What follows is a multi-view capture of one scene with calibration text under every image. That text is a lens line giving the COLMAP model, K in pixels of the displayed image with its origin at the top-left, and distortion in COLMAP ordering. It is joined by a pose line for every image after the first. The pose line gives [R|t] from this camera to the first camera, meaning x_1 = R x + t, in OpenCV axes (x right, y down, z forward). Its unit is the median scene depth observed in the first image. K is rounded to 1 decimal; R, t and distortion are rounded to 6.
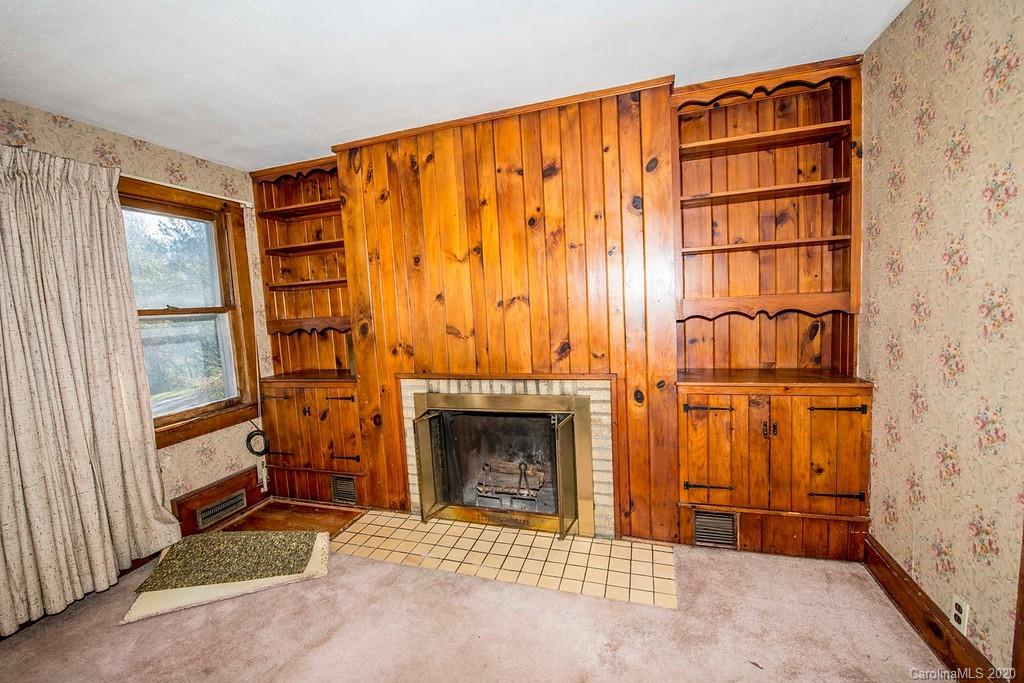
lens RADIAL K [[415.3, 0, 507.3], [0, 415.3, 340.6], [0, 0, 1]] dist [-0.015183, -0.001340]
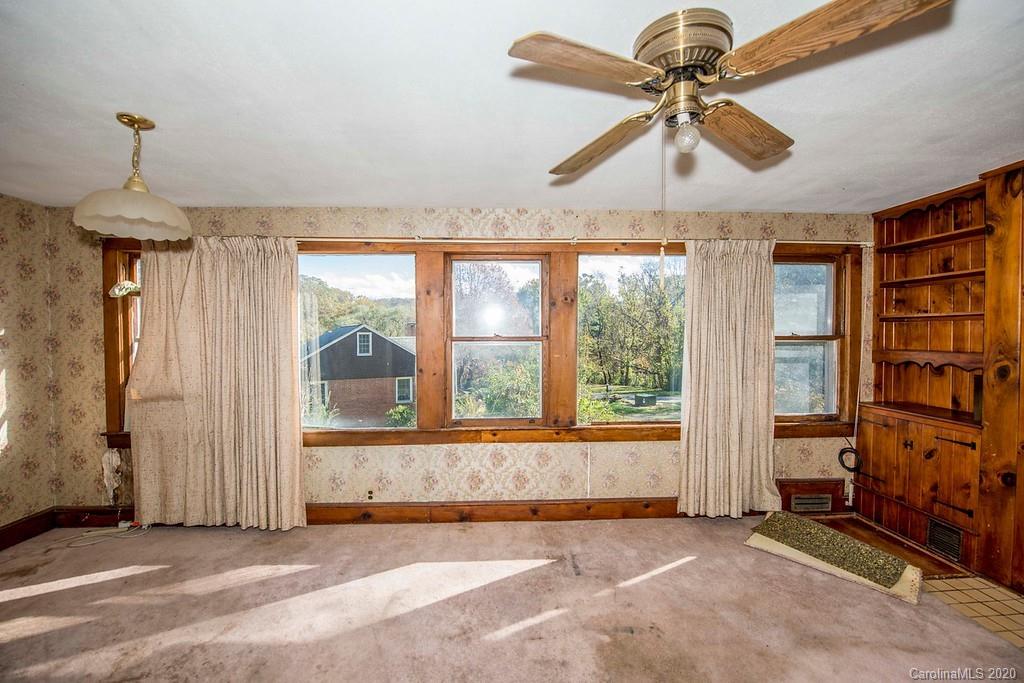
lens RADIAL K [[415.3, 0, 512.8], [0, 415.3, 339.2], [0, 0, 1]] dist [-0.015183, -0.001340]
pose [[0.360348, 0.073089, -0.929950, 0.080589], [-0.104059, 0.993853, 0.037790, -0.023241], [0.926996, 0.083152, 0.365738, -0.312431]]
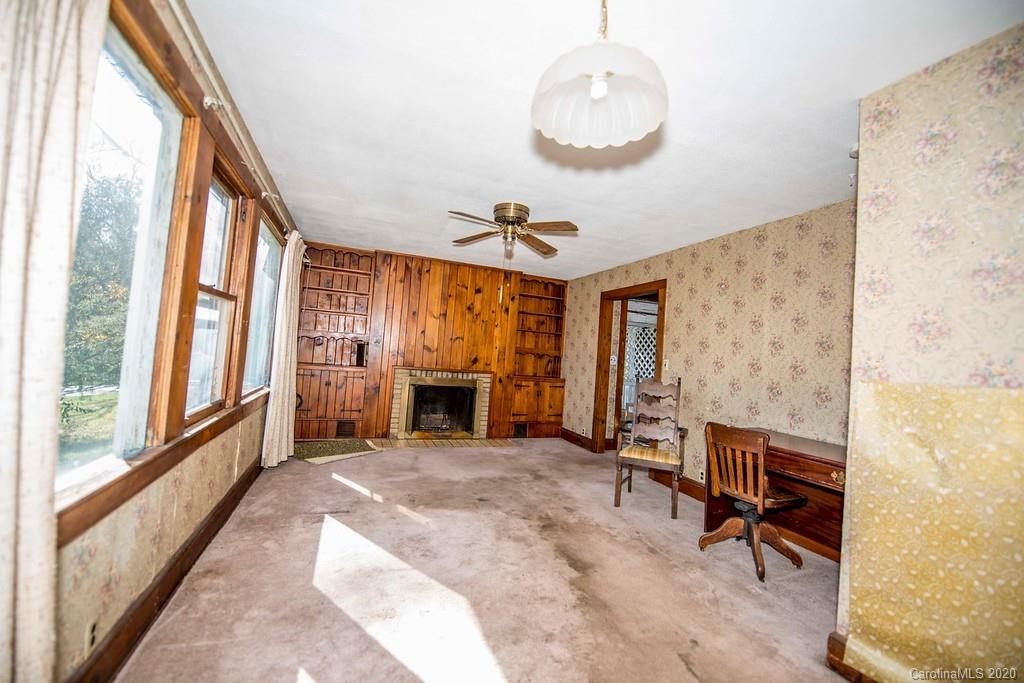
lens RADIAL K [[415.3, 0, 517.6], [0, 415.3, 341.6], [0, 0, 1]] dist [-0.015183, -0.001340]
pose [[0.761337, 0.133241, 0.634518, -1.192178], [-0.058438, 0.988775, -0.137513, 0.221332], [-0.645718, 0.067614, 0.760577, -1.002340]]
